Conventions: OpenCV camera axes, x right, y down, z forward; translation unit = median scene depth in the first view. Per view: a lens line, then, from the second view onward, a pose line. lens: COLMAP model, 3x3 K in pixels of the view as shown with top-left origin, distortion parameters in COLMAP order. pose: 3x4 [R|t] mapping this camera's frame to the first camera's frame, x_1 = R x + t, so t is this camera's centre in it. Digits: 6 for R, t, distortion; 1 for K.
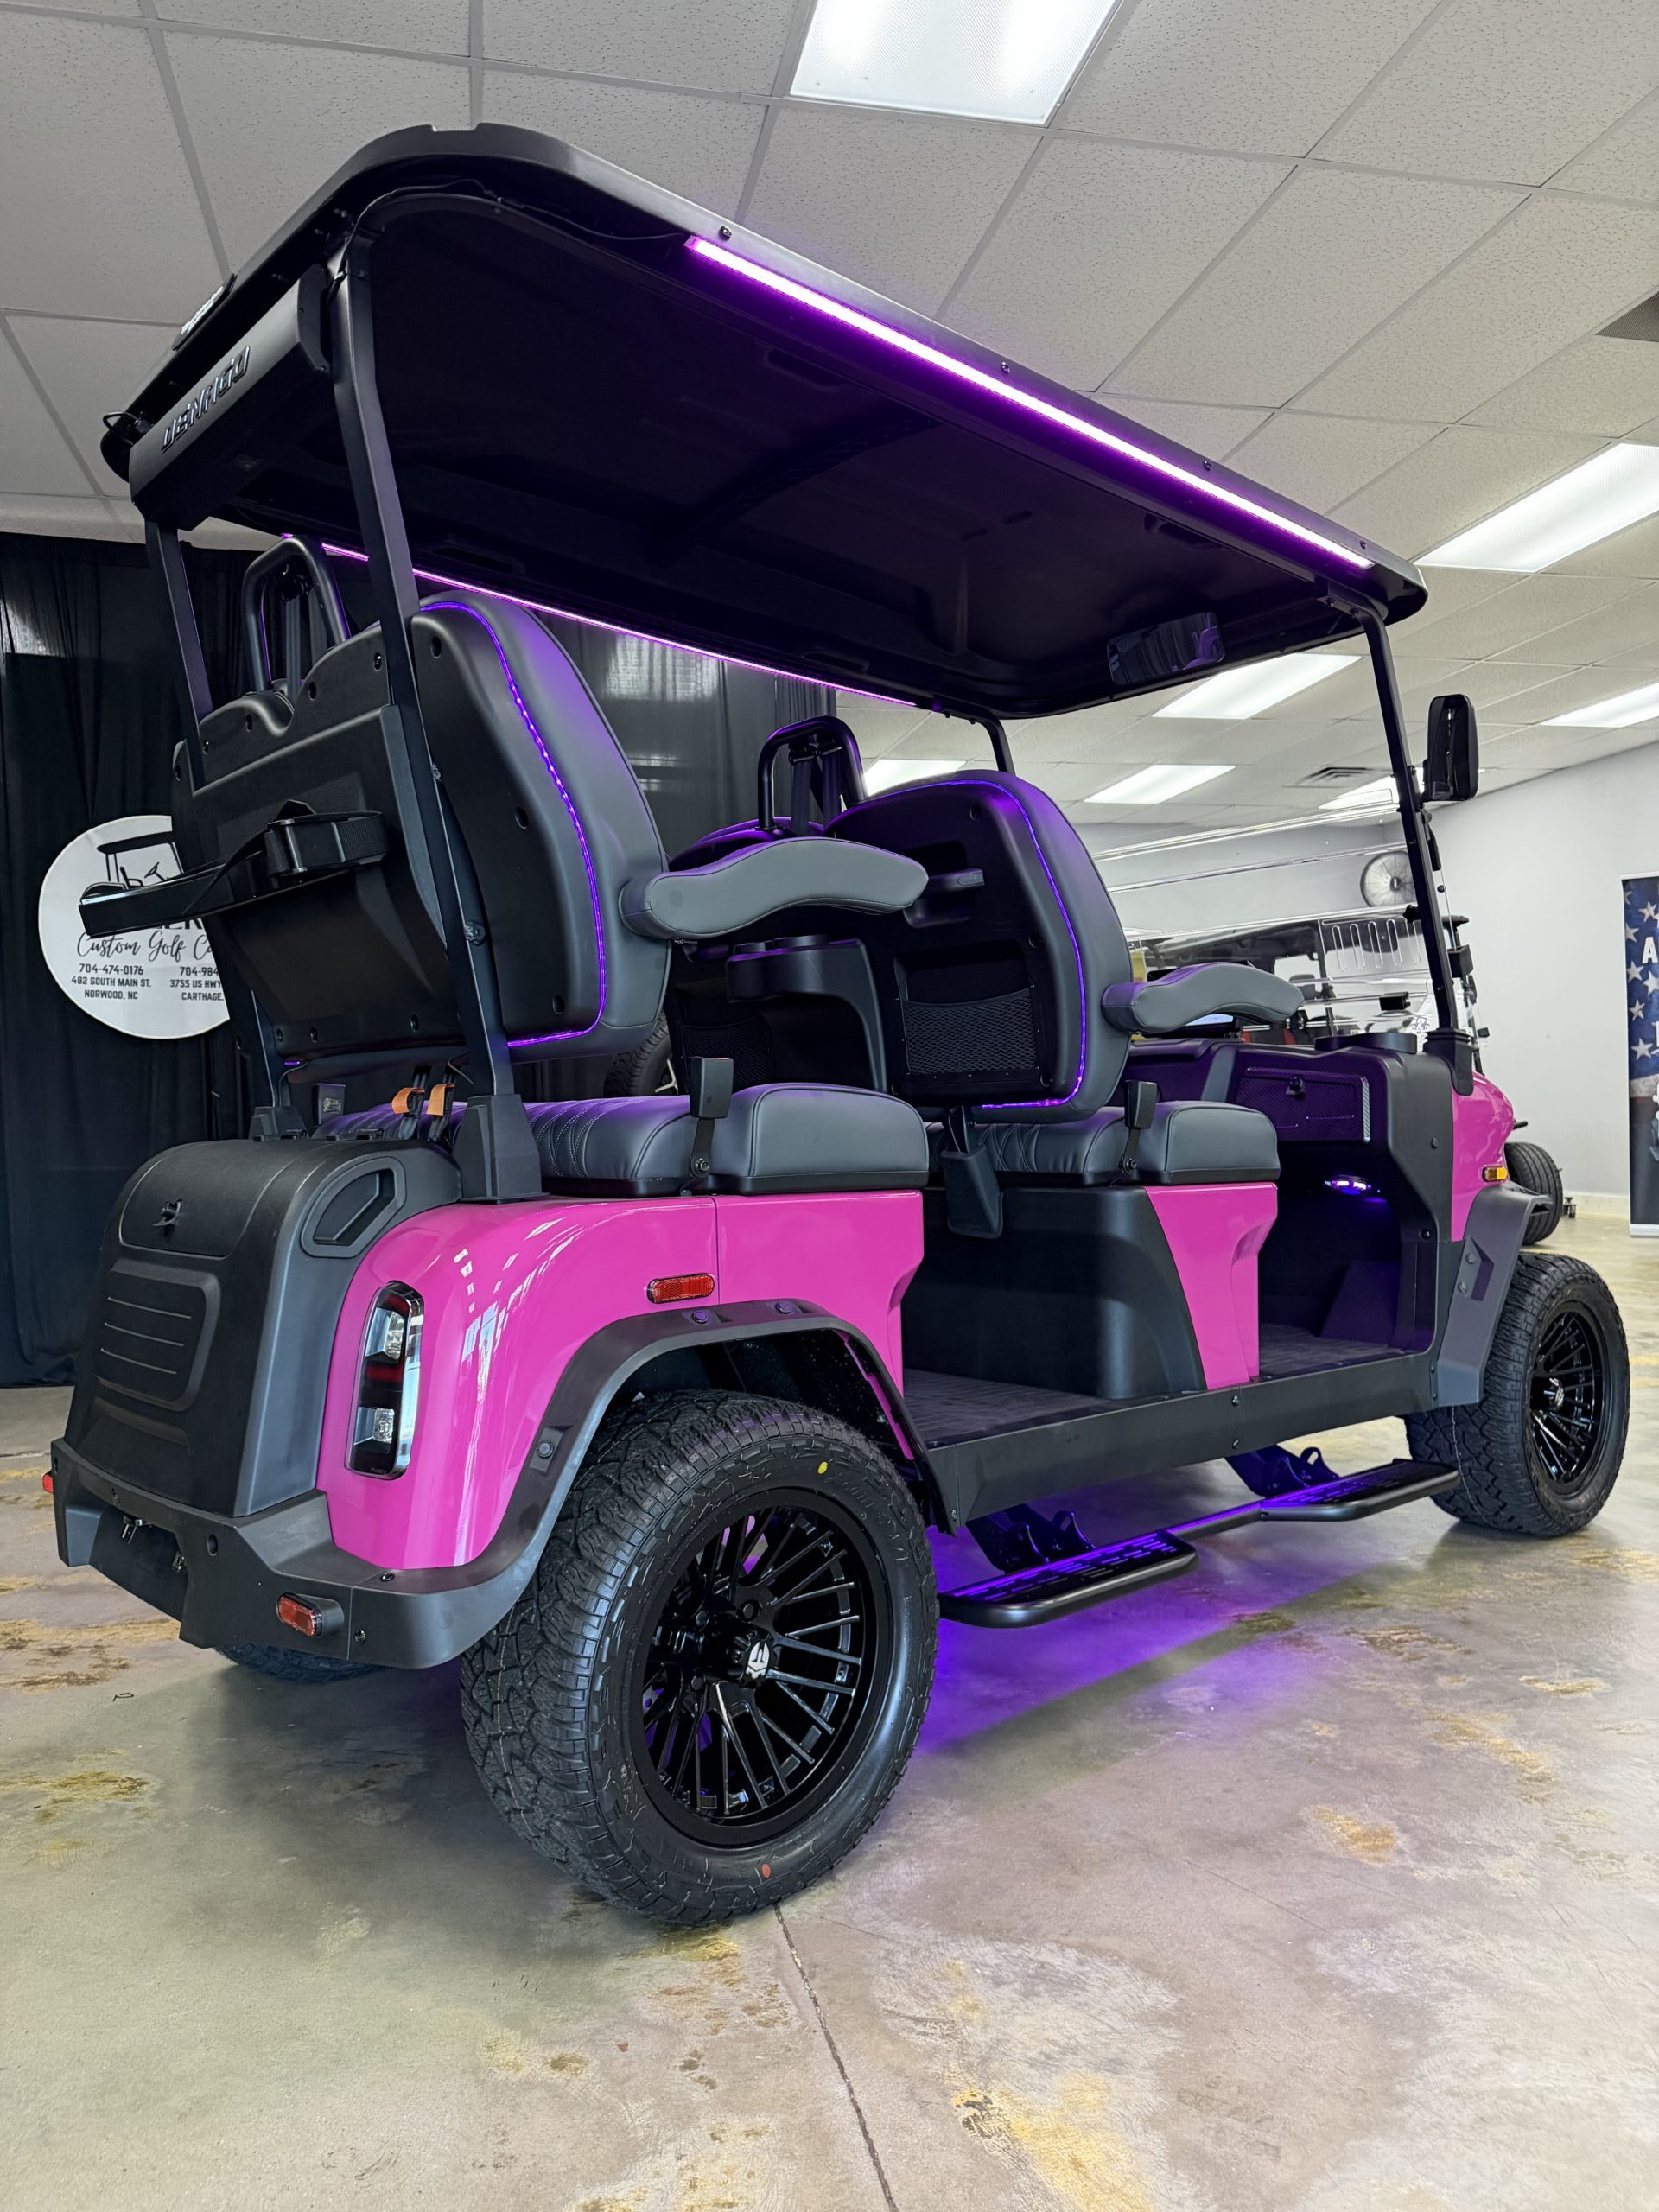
lens RADIAL K [[1486.6, 0, 849.6], [0, 1486.6, 1119.6], [0, 0, 1]] dist [0.007356, -0.025520]
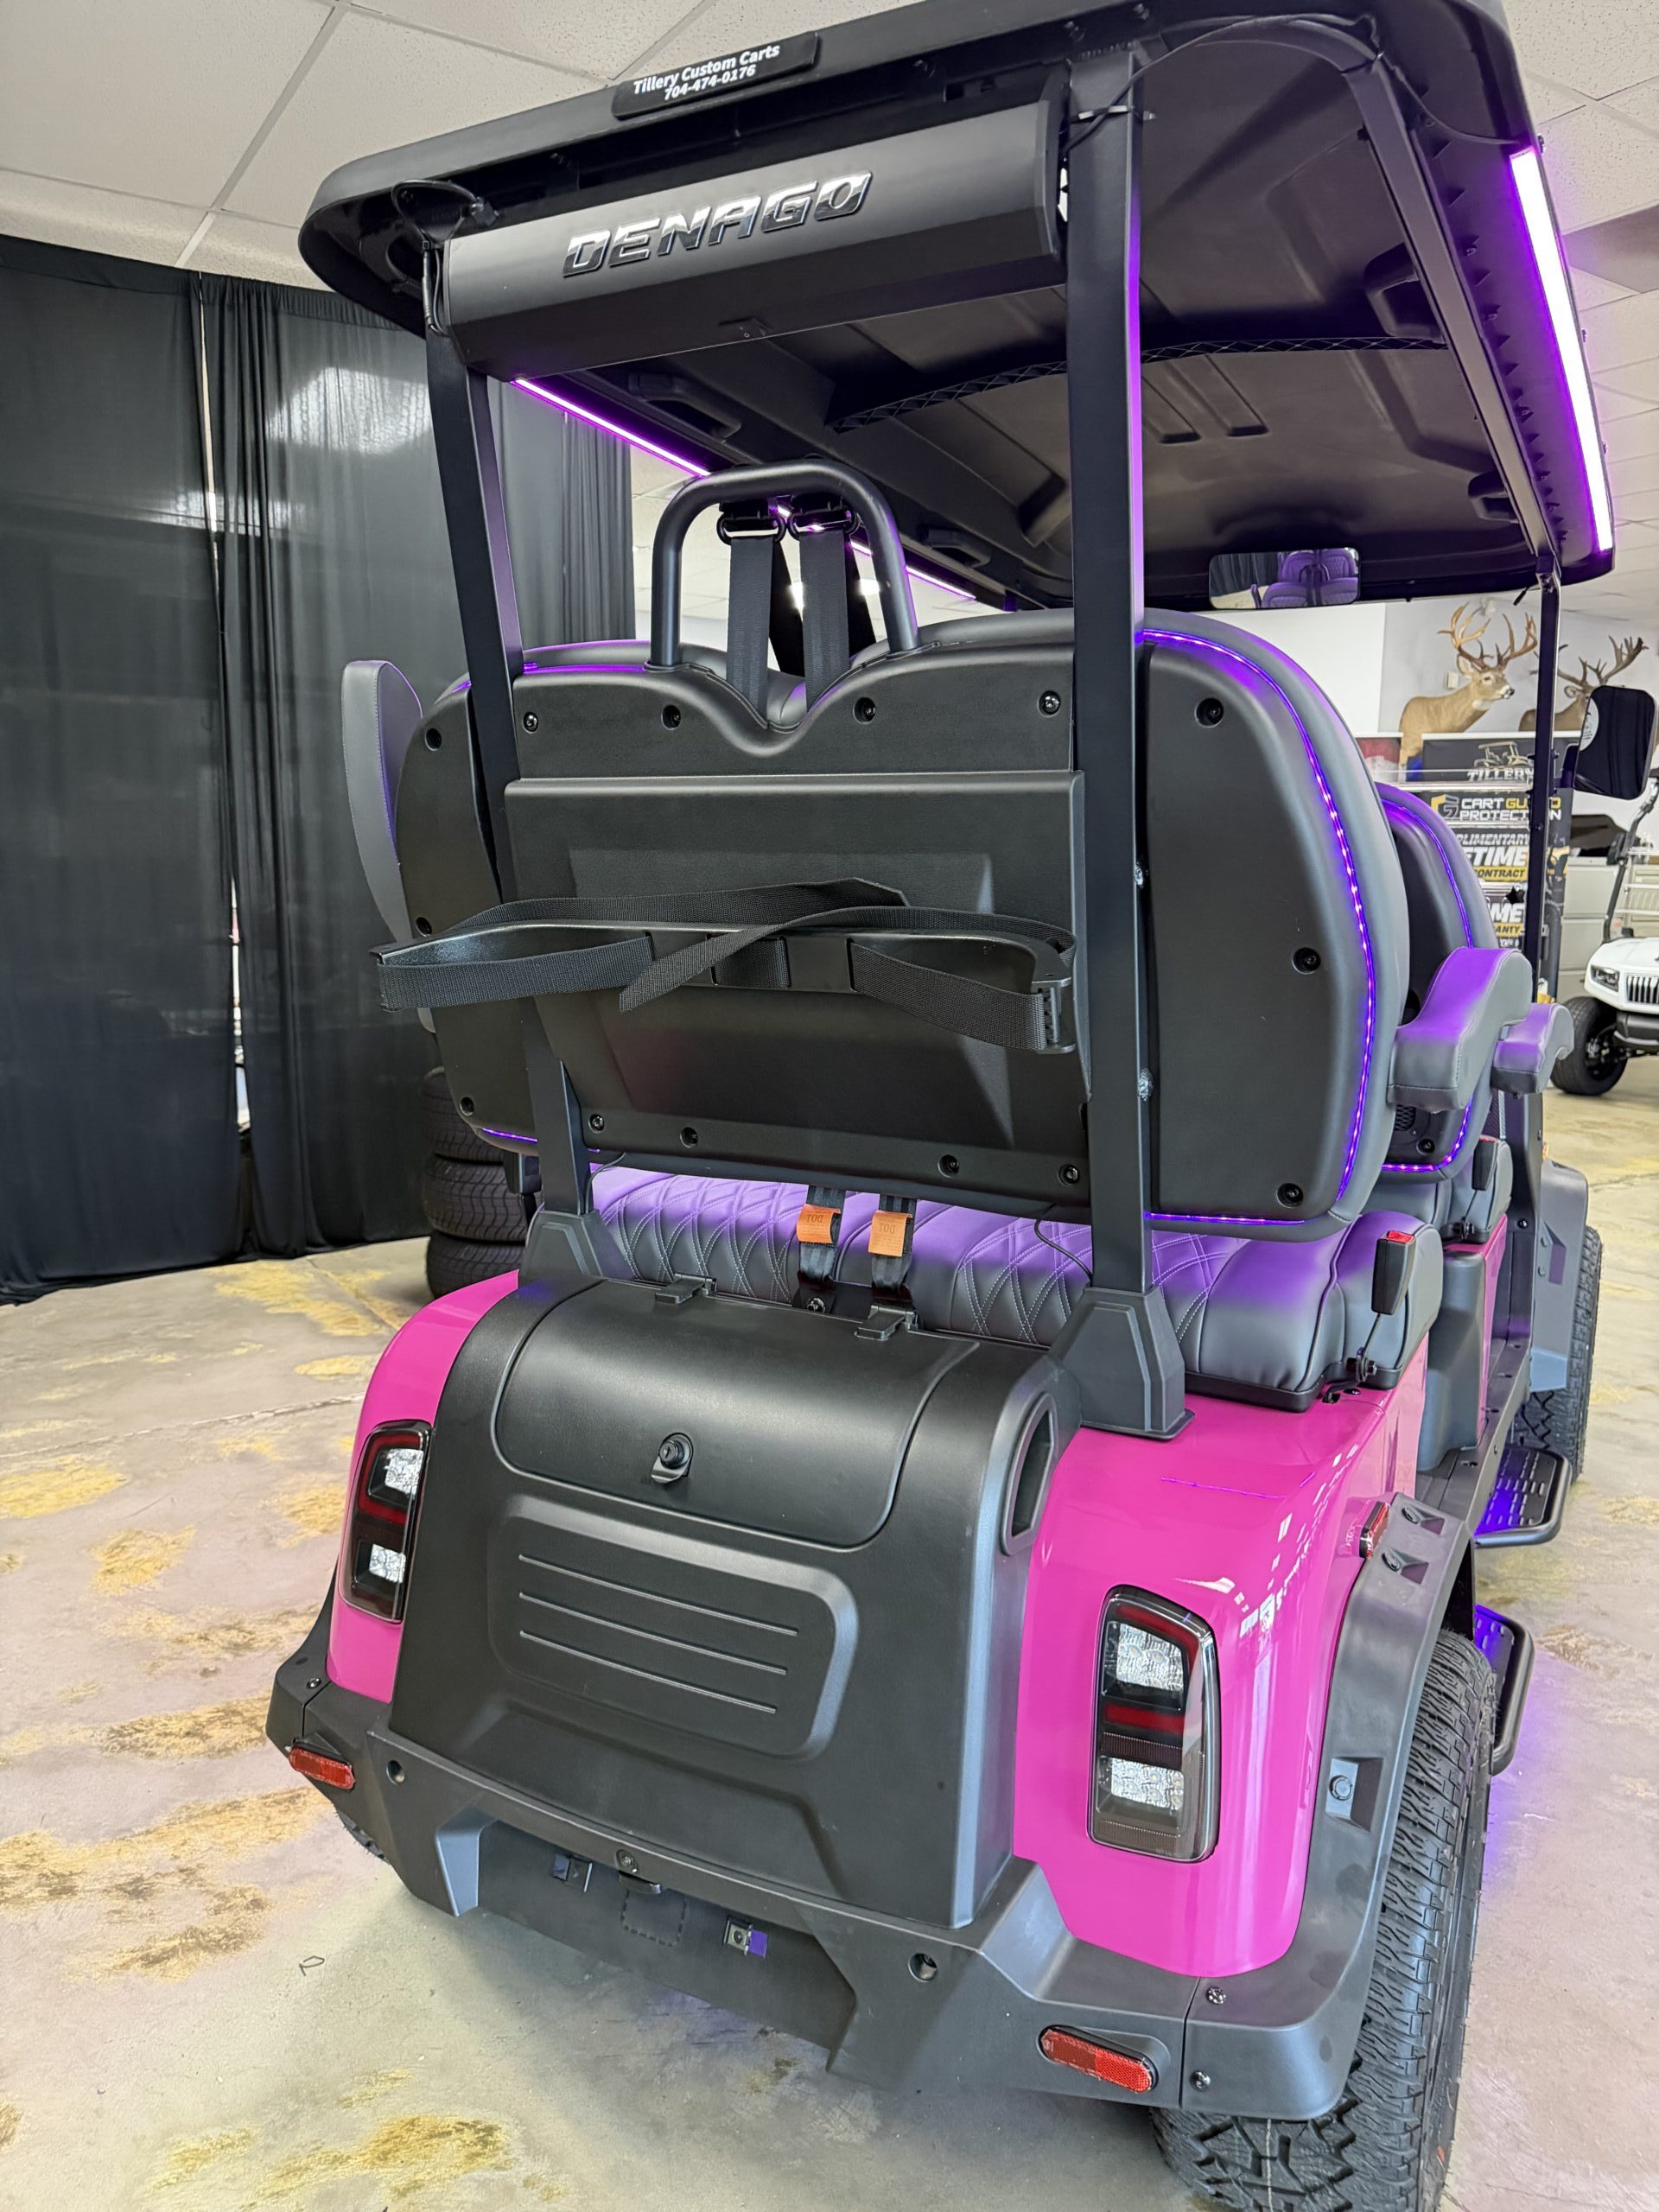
lens RADIAL K [[1486.6, 0, 819.2], [0, 1486.6, 1116.1], [0, 0, 1]] dist [0.007356, -0.025520]
pose [[0.949609, -0.022770, 0.312610, -0.449537], [-0.022322, 0.989913, 0.139910, -0.149062], [-0.312642, -0.139838, 0.939521, 0.251709]]
